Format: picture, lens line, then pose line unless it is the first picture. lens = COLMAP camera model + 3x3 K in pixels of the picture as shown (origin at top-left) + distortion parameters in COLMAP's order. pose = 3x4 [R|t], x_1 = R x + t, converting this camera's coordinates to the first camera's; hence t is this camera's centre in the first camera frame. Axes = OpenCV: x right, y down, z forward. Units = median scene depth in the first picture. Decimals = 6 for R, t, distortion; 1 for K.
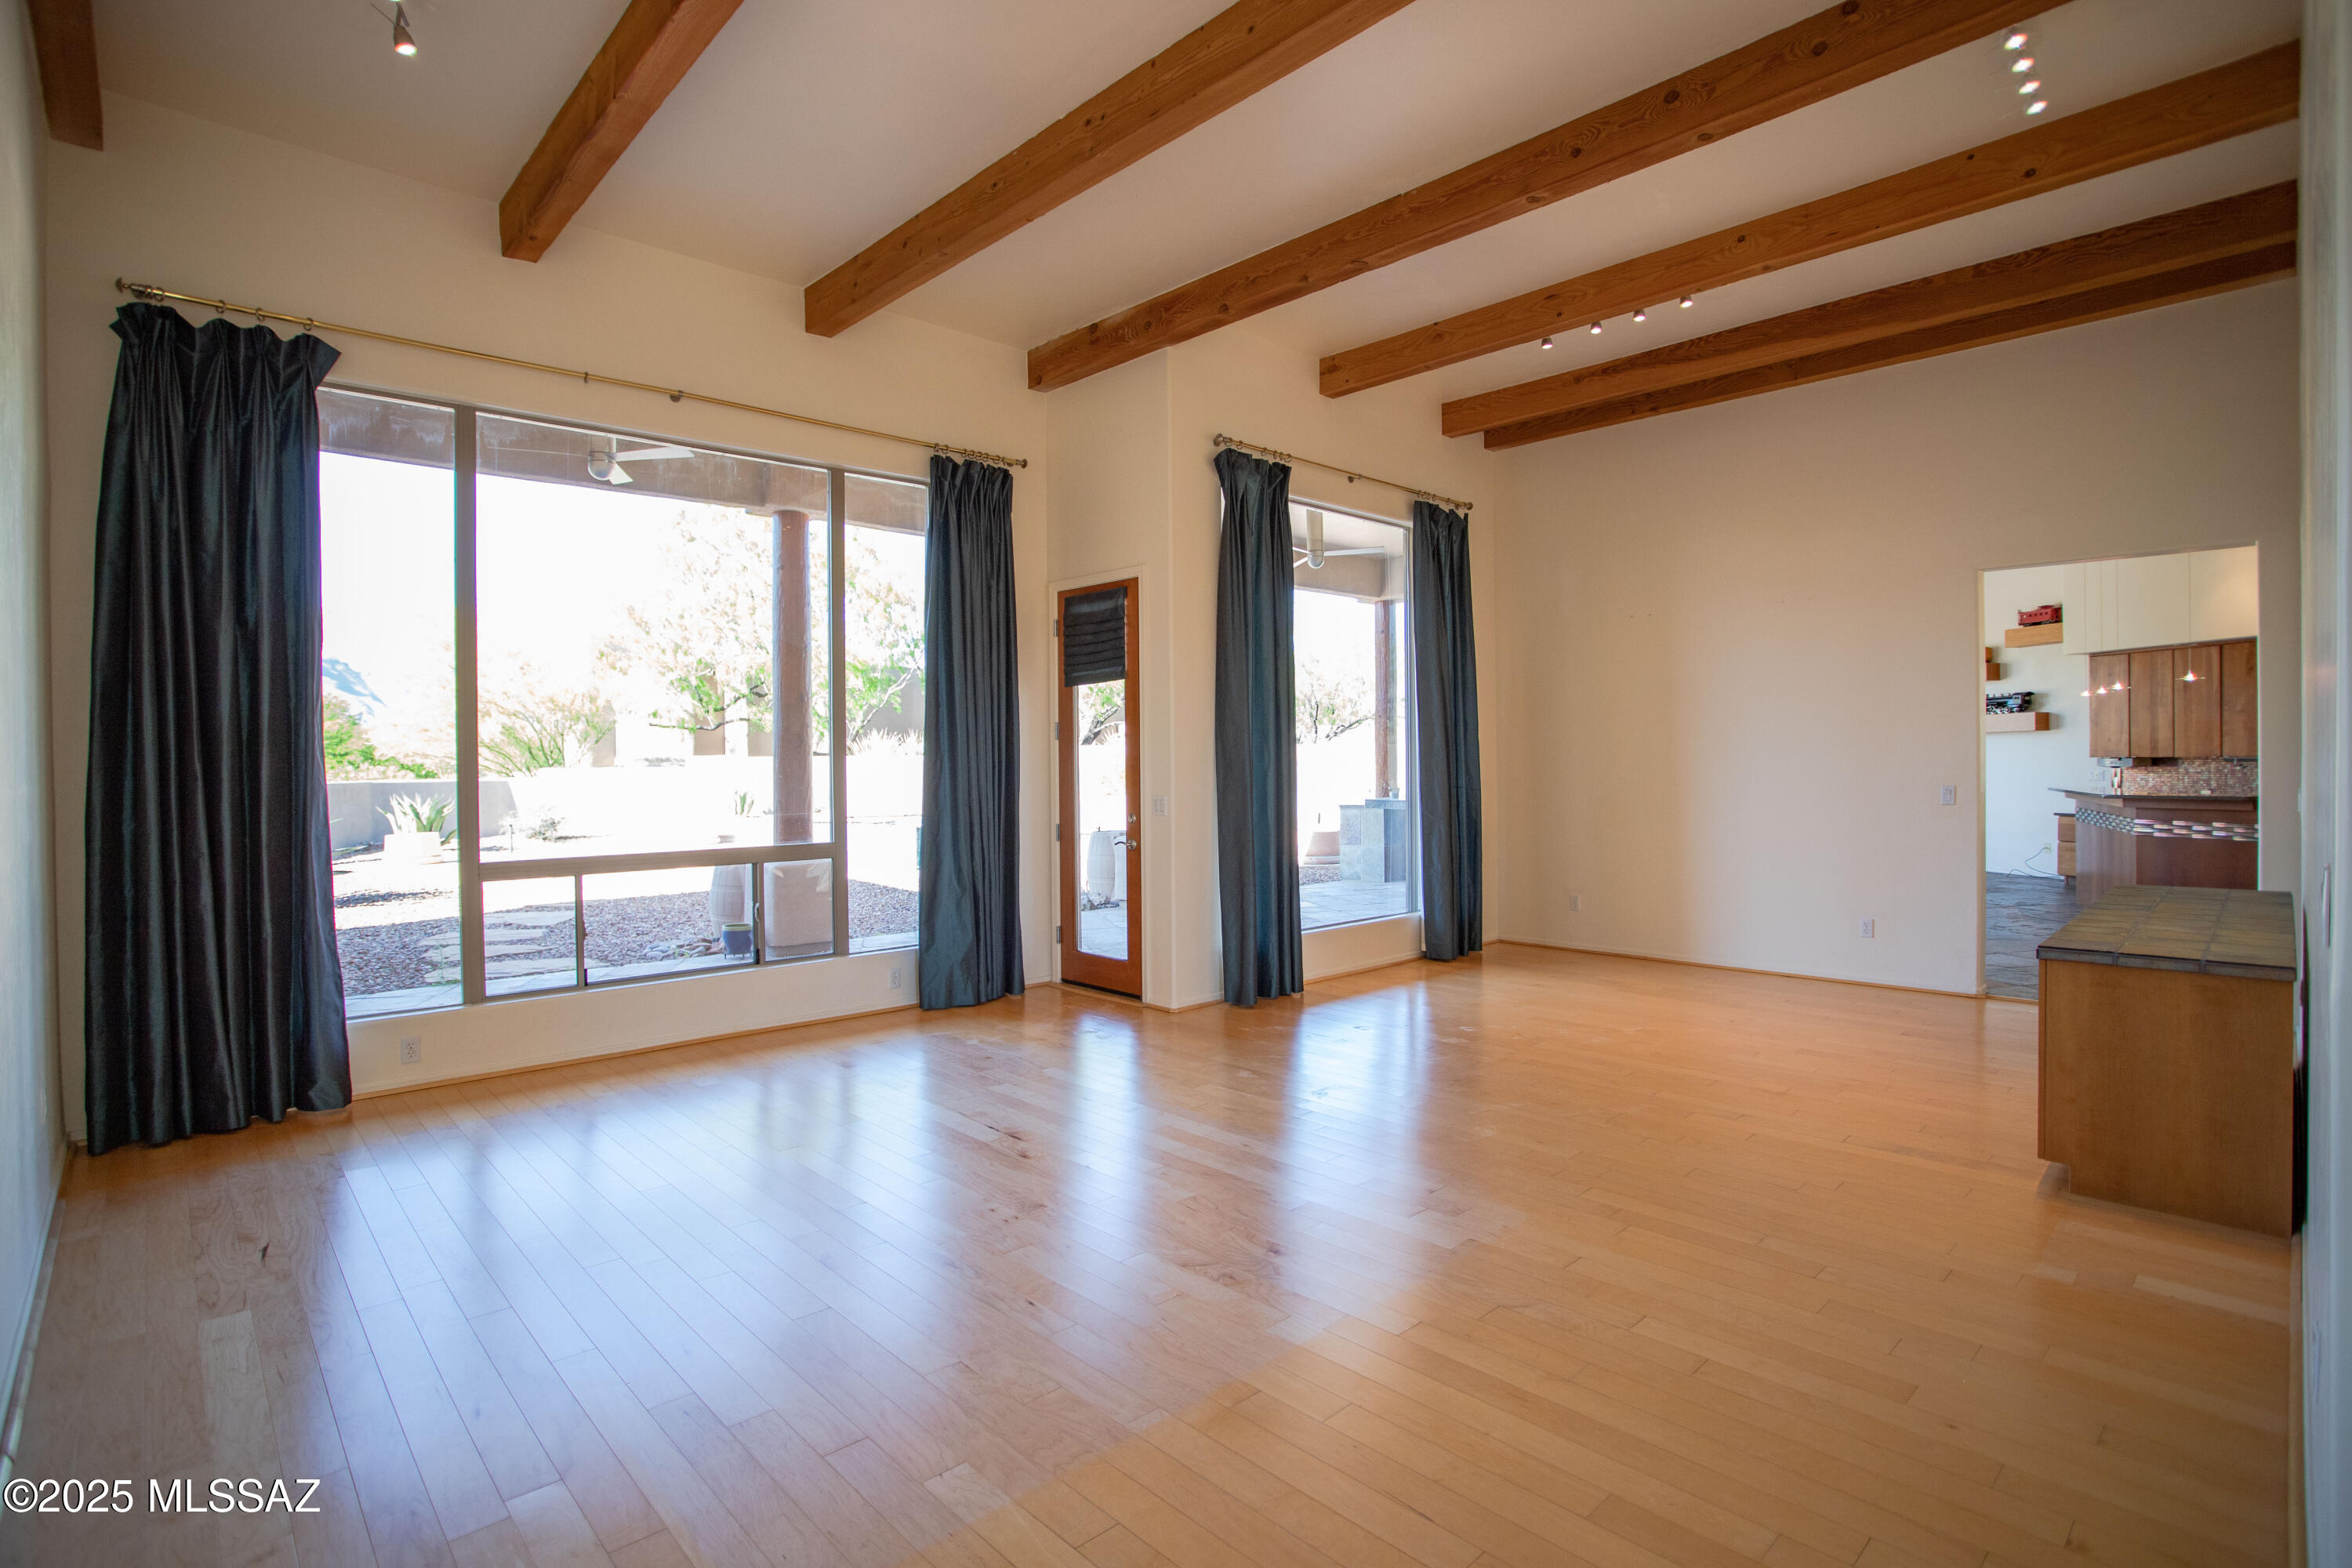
lens RADIAL K [[1147.3, 0, 1186.3], [0, 1147.3, 771.0], [0, 0, 1]] dist [-0.070723, 0.029197]
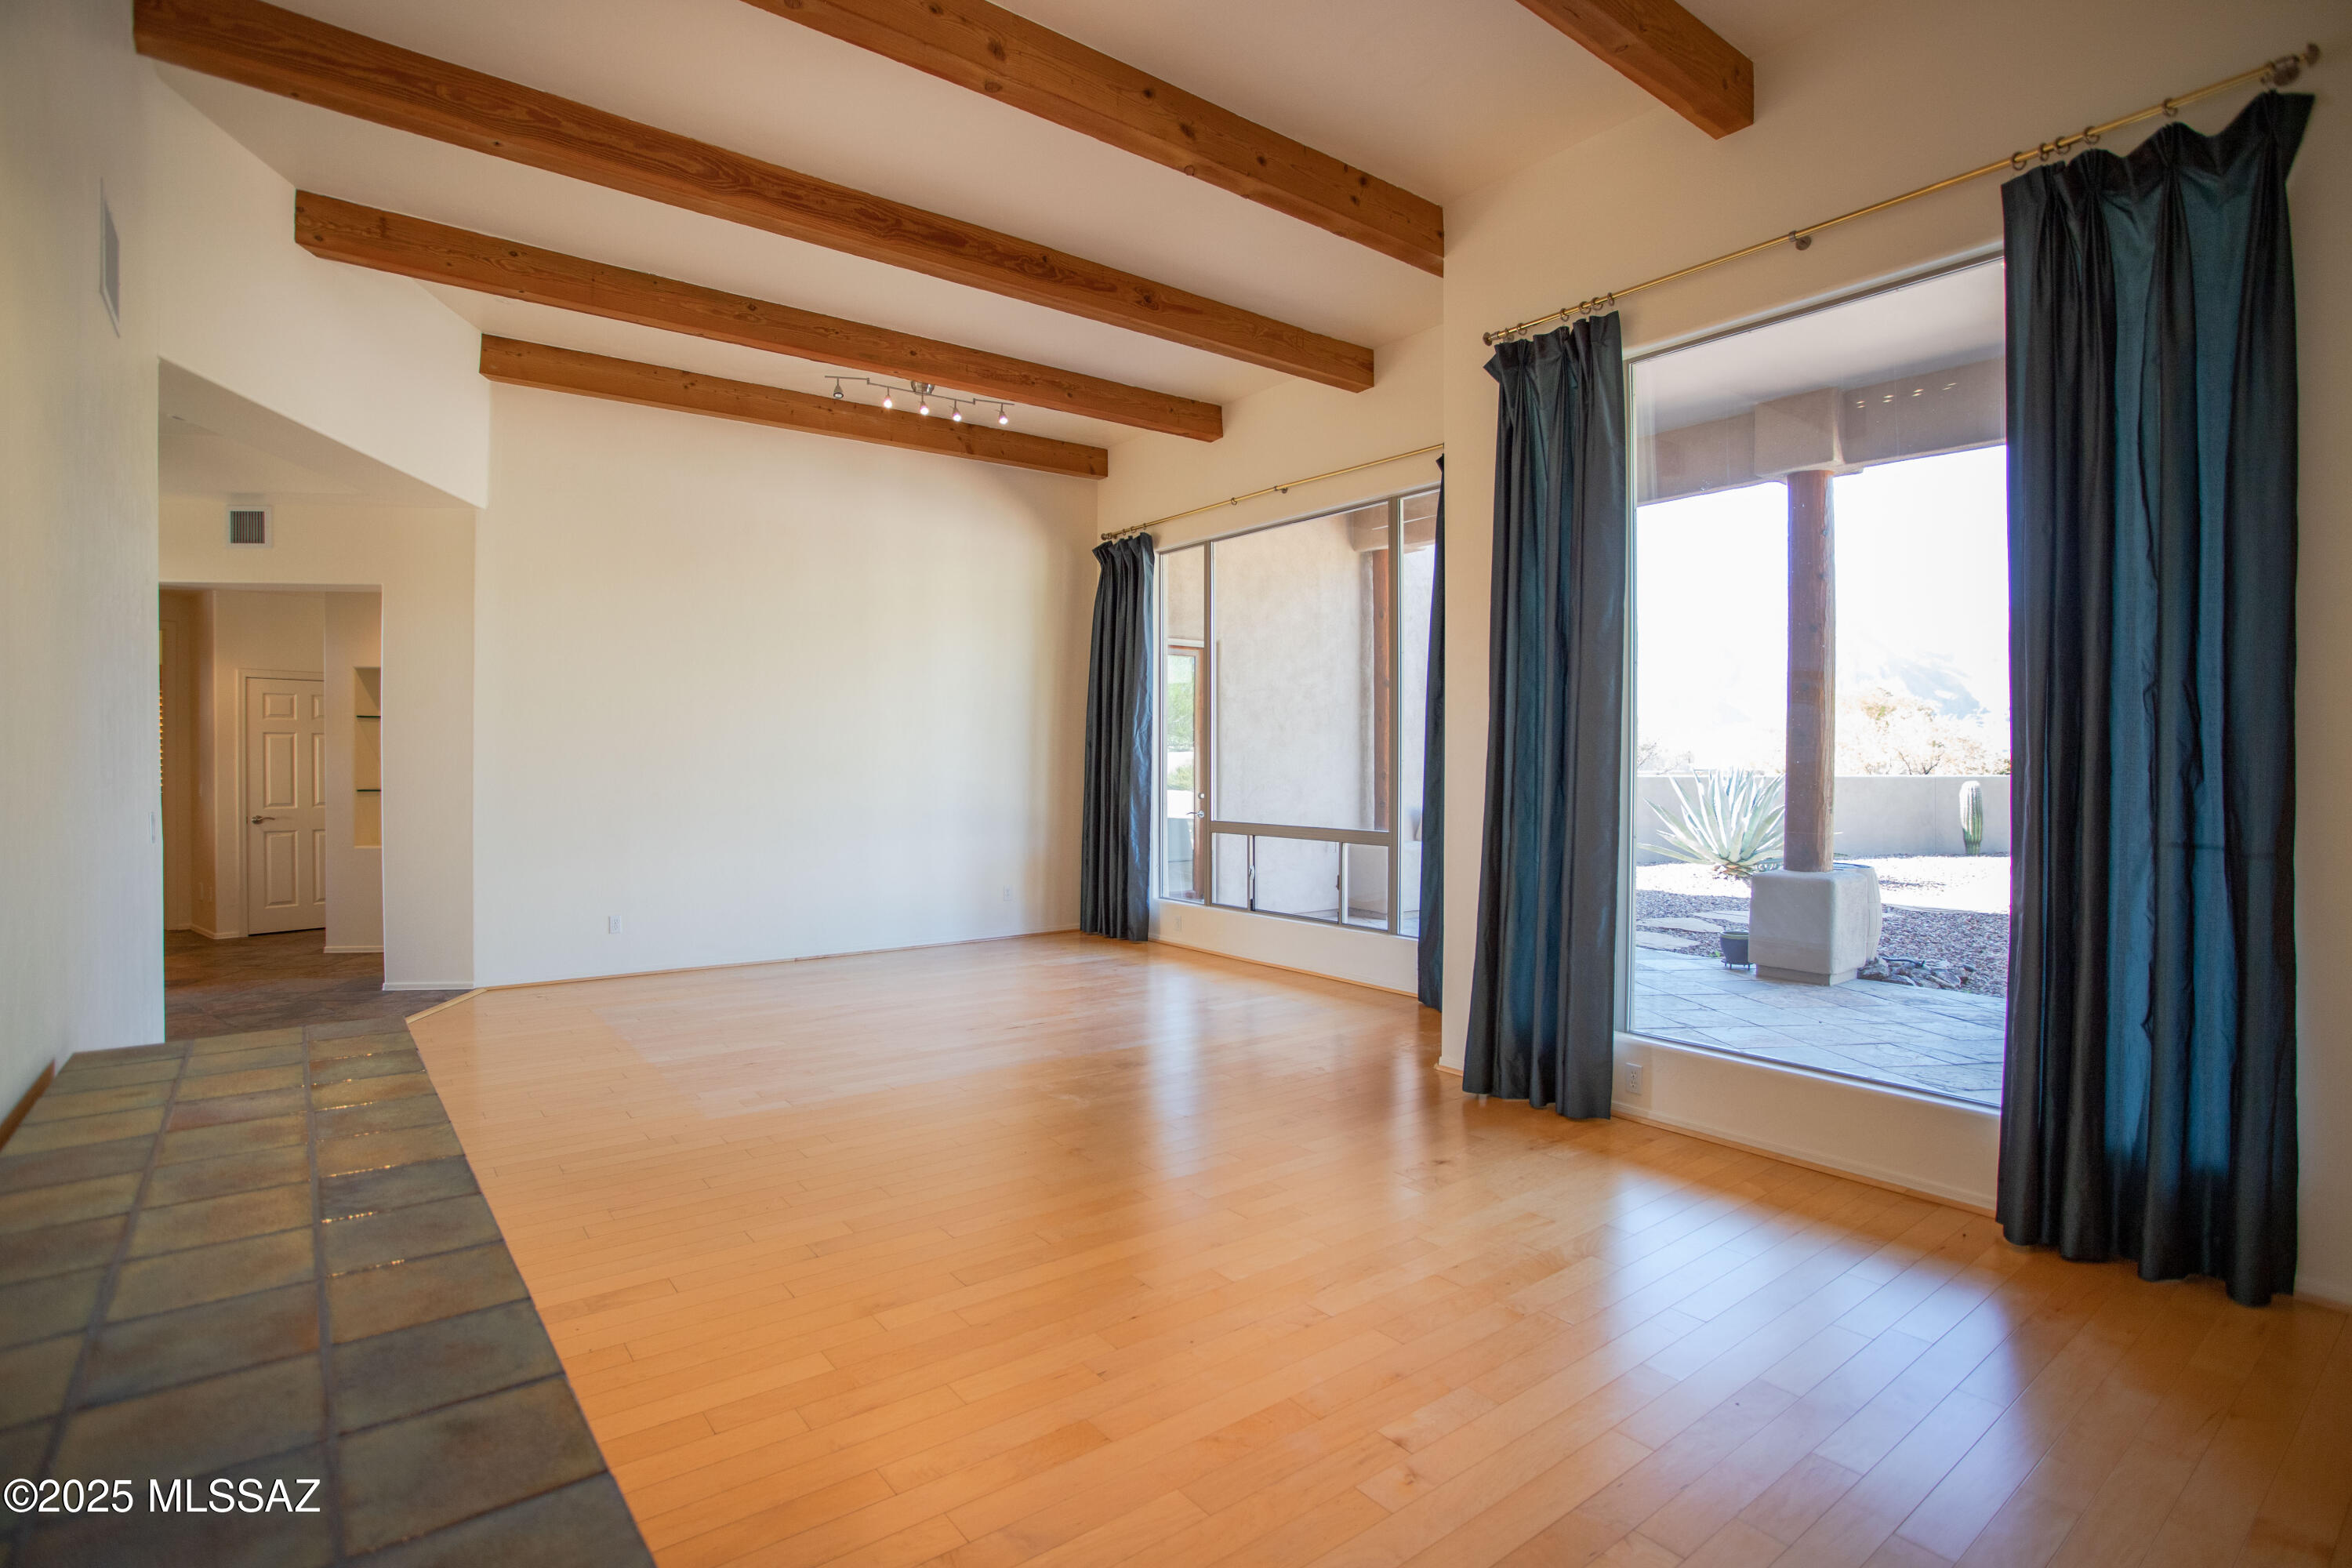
lens RADIAL K [[1147.3, 0, 1186.3], [0, 1147.3, 771.0], [0, 0, 1]] dist [-0.070723, 0.029197]
pose [[-0.113410, 0.028462, -0.993141, 0.743343], [-0.006427, 0.999548, 0.029379, -0.027605], [0.993528, 0.009715, -0.113176, 0.833107]]
